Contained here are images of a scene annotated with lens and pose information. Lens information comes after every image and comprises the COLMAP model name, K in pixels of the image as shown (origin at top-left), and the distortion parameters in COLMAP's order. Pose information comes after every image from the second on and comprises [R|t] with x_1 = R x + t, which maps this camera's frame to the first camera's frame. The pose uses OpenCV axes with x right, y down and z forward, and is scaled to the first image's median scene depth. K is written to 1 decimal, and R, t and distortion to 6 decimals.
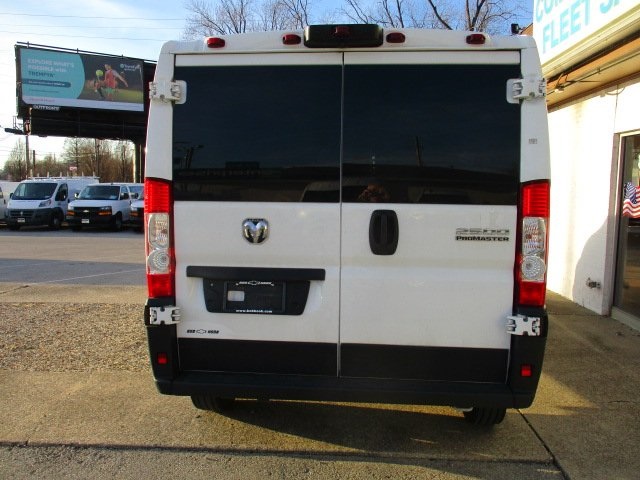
lens RADIAL K [[531.1, 0, 320.0], [0, 531.1, 240.0], [0, 0, 1]] dist [-0.015111, -0.003562]
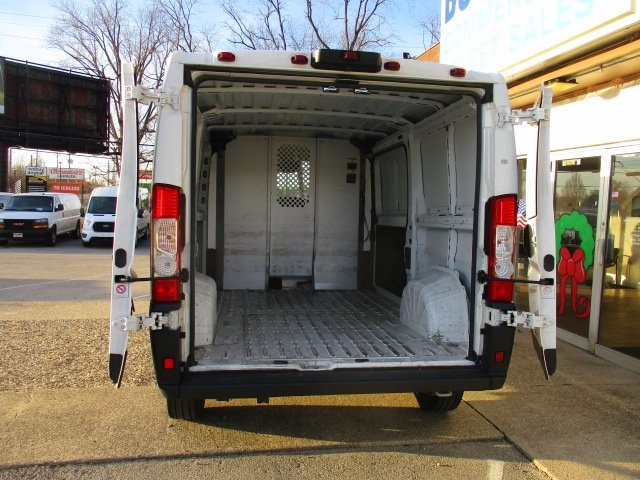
lens RADIAL K [[531.1, 0, 320.0], [0, 531.1, 240.0], [0, 0, 1]] dist [-0.015111, -0.003562]
pose [[0.973281, 0.000244, 0.229616, -0.211775], [0.005774, 0.999657, -0.025535, 0.013925], [-0.229544, 0.026178, 0.972946, -0.043106]]
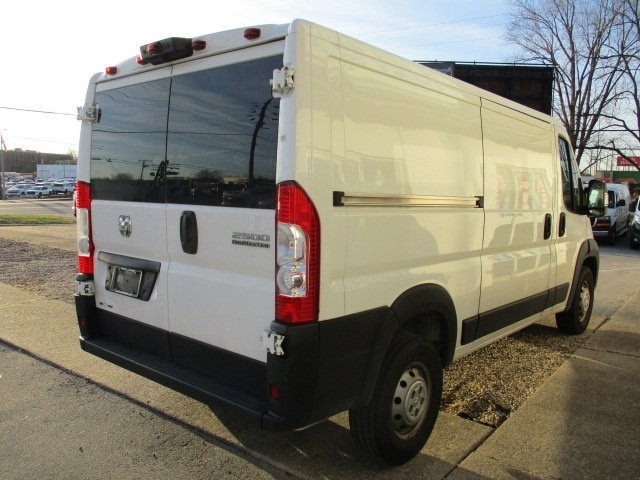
lens RADIAL K [[532.1, 0, 311.4], [0, 532.1, 242.9], [0, 0, 1]] dist [-0.043237, -0.007787]
pose [[0.813573, 0.064452, -0.577879, 0.754669], [-0.061365, 0.997805, 0.024895, -0.027853], [0.578215, 0.015208, 0.815743, 0.231833]]
